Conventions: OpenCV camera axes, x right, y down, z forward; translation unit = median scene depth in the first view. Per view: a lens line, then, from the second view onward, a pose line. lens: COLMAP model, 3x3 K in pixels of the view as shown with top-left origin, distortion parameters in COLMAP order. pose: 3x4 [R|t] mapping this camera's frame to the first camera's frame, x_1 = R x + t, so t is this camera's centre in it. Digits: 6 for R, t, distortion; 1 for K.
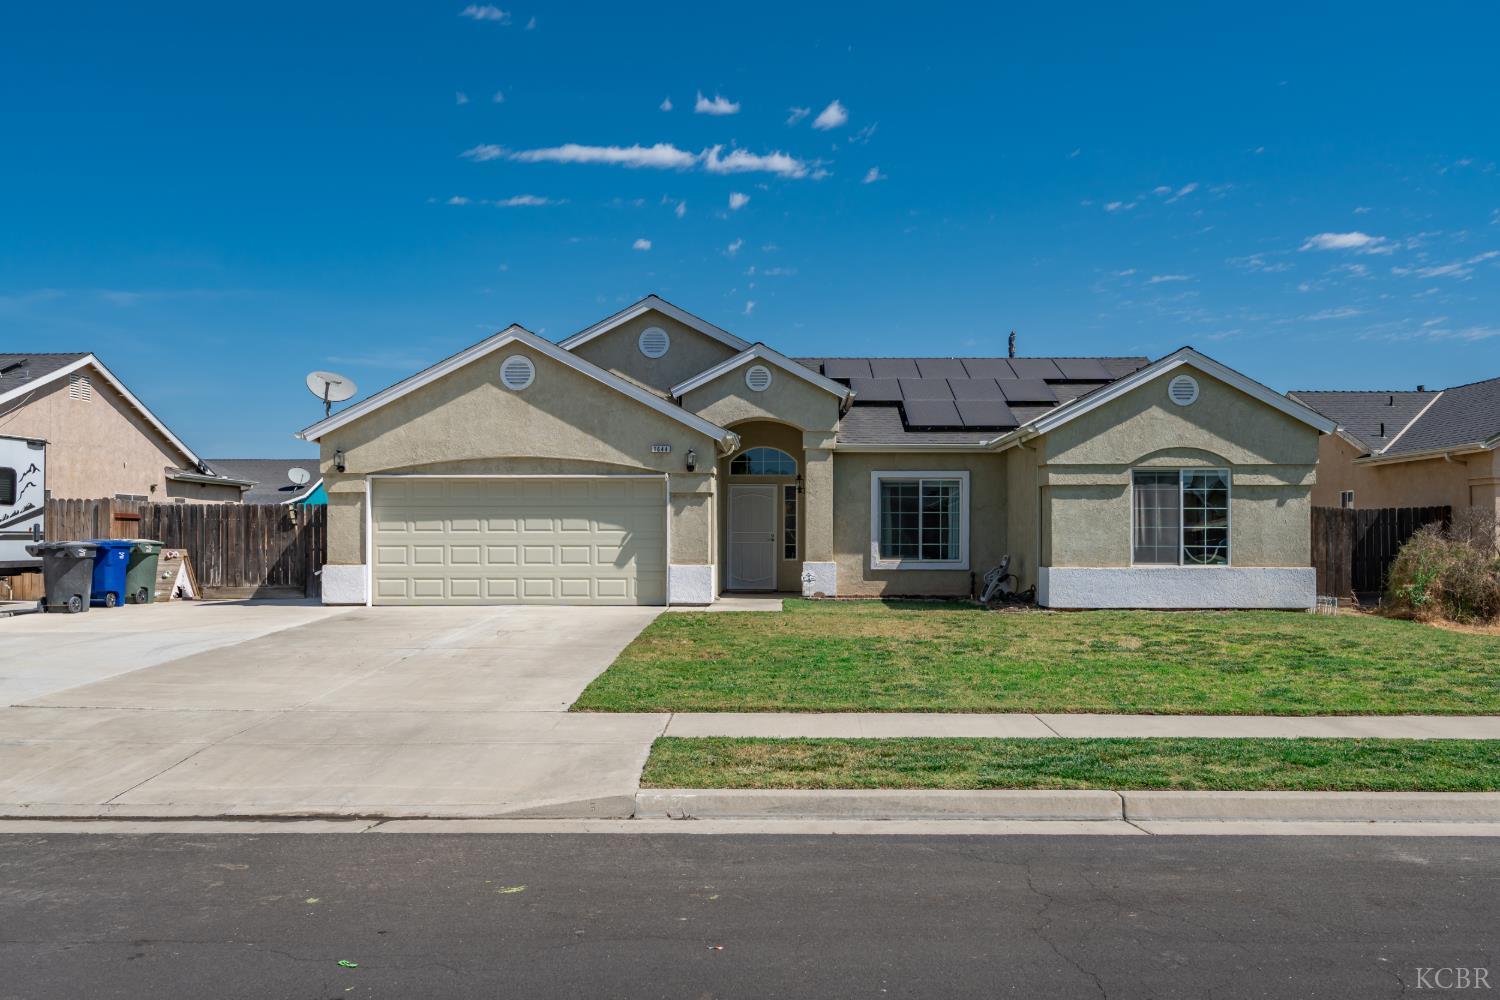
lens RADIAL K [[1190.1, 0, 749.9], [0, 1190.1, 532.5], [0, 0, 1]] dist [-0.000719, 0.001772]
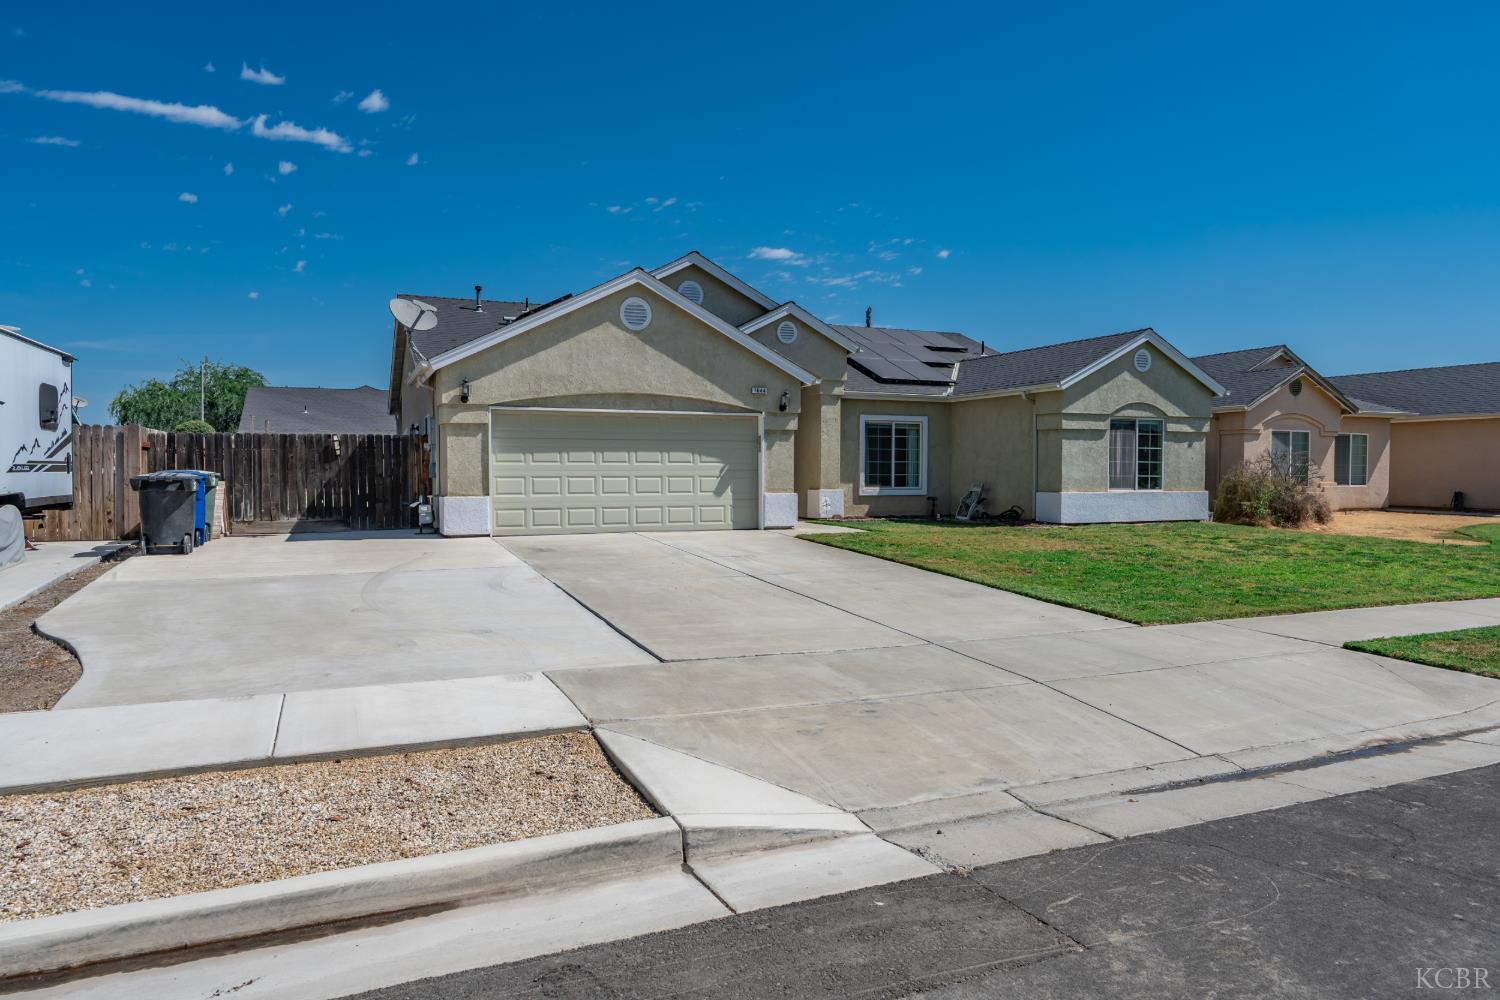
lens RADIAL K [[951.1, 0, 750.0], [0, 951.1, 500.0], [0, 0, 1]] dist [-0.005077, -0.000951]
pose [[0.912015, -0.012372, 0.409971, -0.451212], [-0.002387, 0.999368, 0.035467, 0.001555], [-0.410151, -0.033325, 0.911409, 0.178385]]
